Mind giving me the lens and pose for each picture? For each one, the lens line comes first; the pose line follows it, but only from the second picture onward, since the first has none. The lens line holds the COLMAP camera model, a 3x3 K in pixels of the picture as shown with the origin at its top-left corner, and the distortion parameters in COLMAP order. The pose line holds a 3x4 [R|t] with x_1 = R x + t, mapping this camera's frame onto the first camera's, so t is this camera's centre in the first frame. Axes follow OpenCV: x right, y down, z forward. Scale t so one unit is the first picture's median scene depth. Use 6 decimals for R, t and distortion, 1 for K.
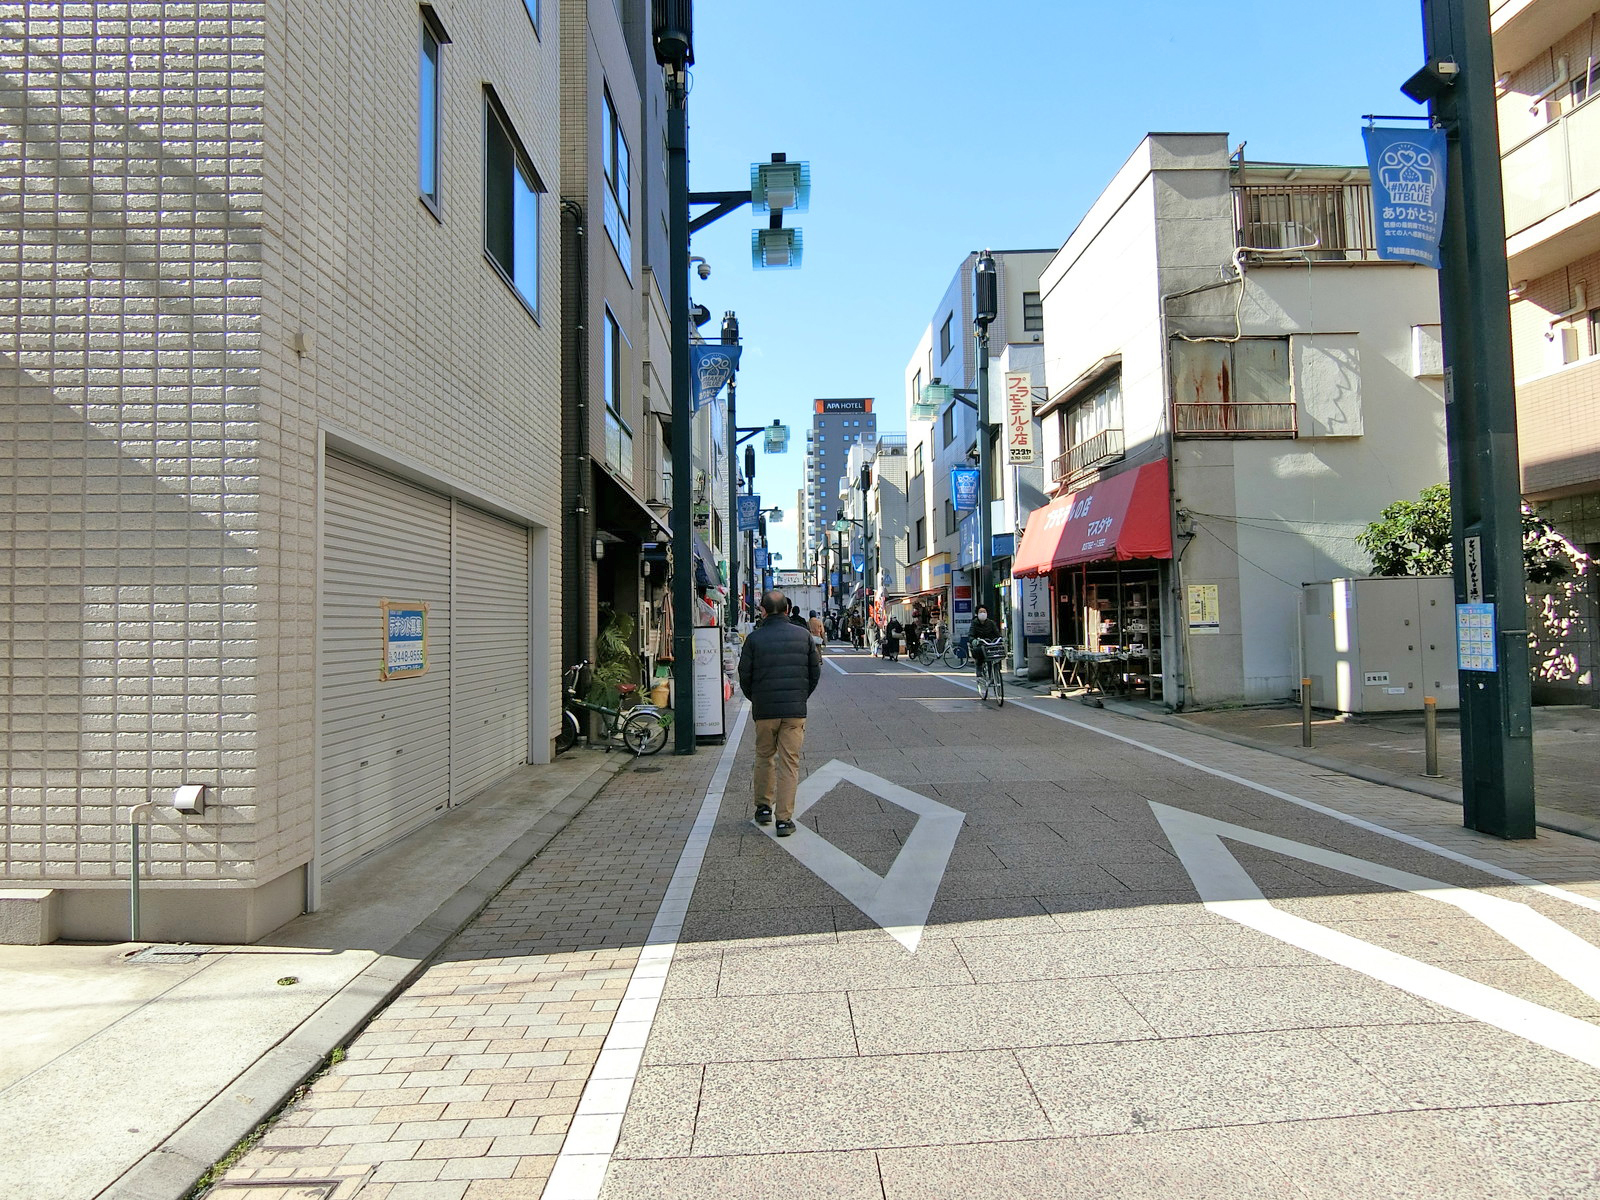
lens RADIAL K [[871.1, 0, 797.6], [0, 871.1, 591.5], [0, 0, 1]] dist [-0.004539, -0.000427]
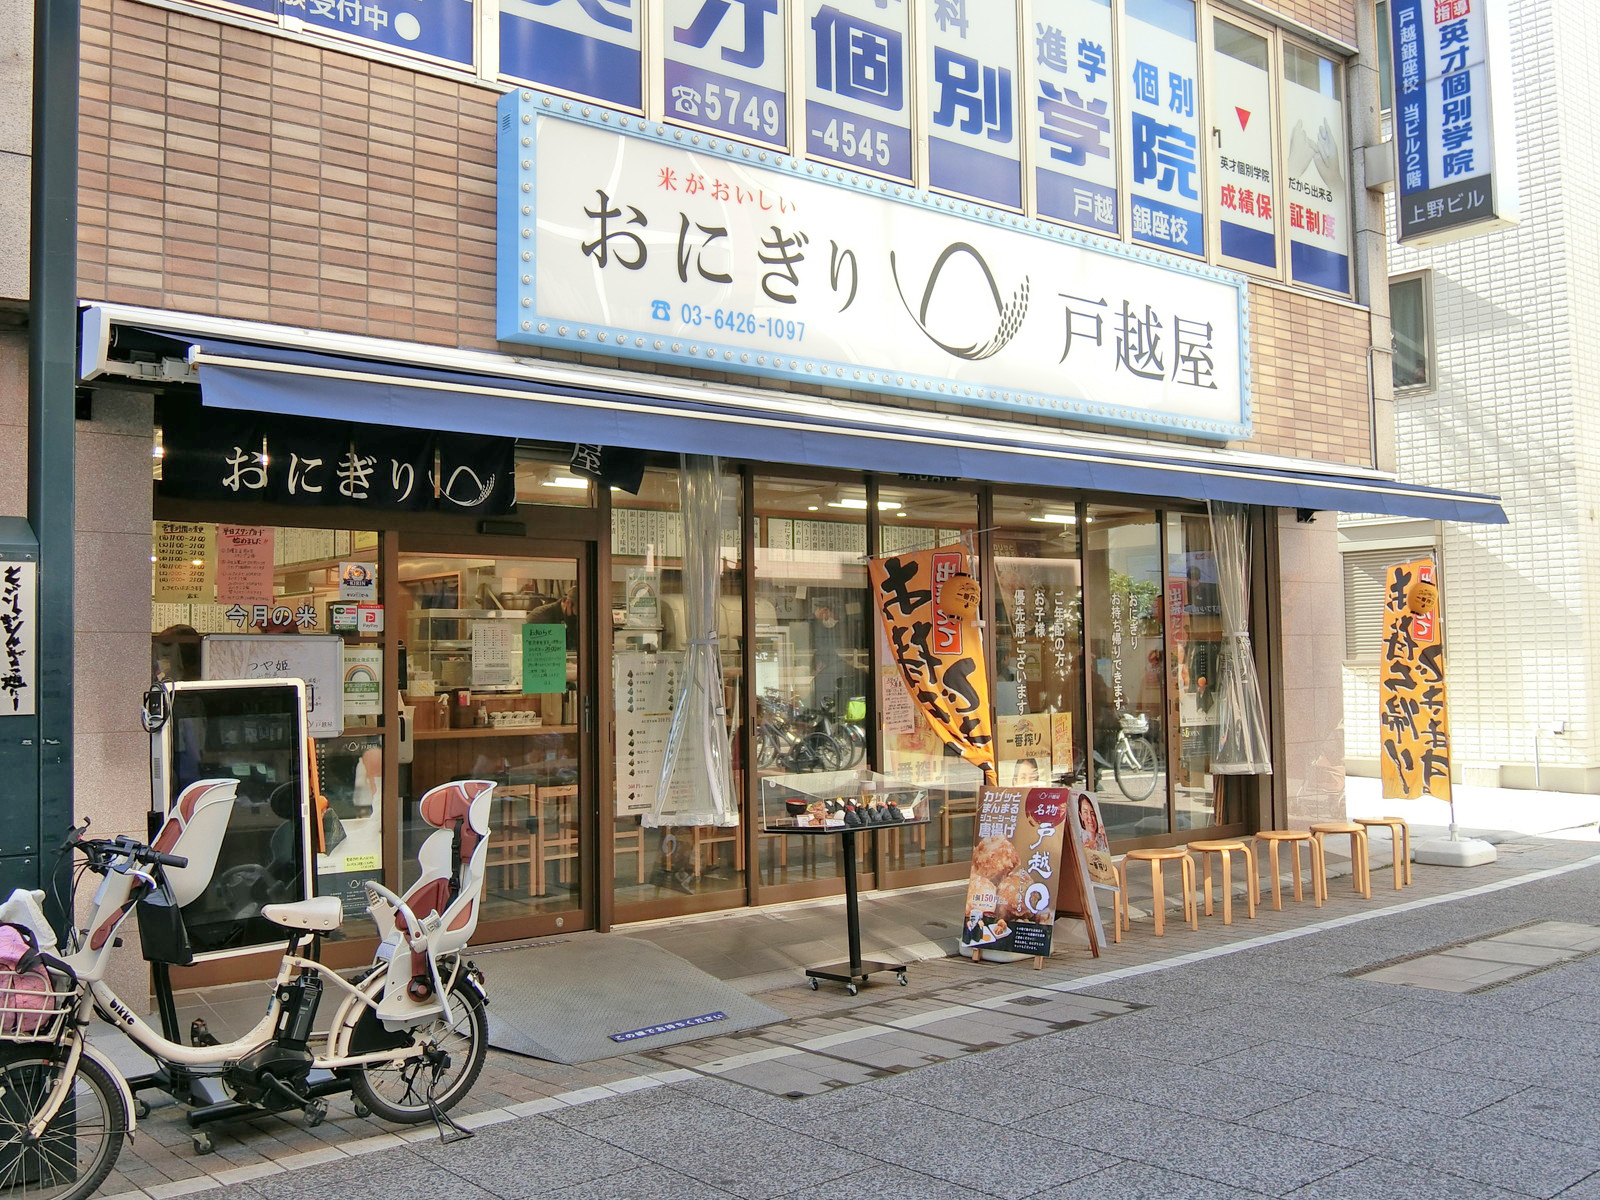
lens RADIAL K [[1574.3, 0, 799.2], [0, 1574.3, 597.0], [0, 0, 1]] dist [-0.014502, 0.000000]
pose [[0.624077, -0.037369, -0.780469, 1.262185], [0.039733, 0.999081, -0.016065, -0.113526], [0.780352, -0.020984, 0.624988, -3.069118]]
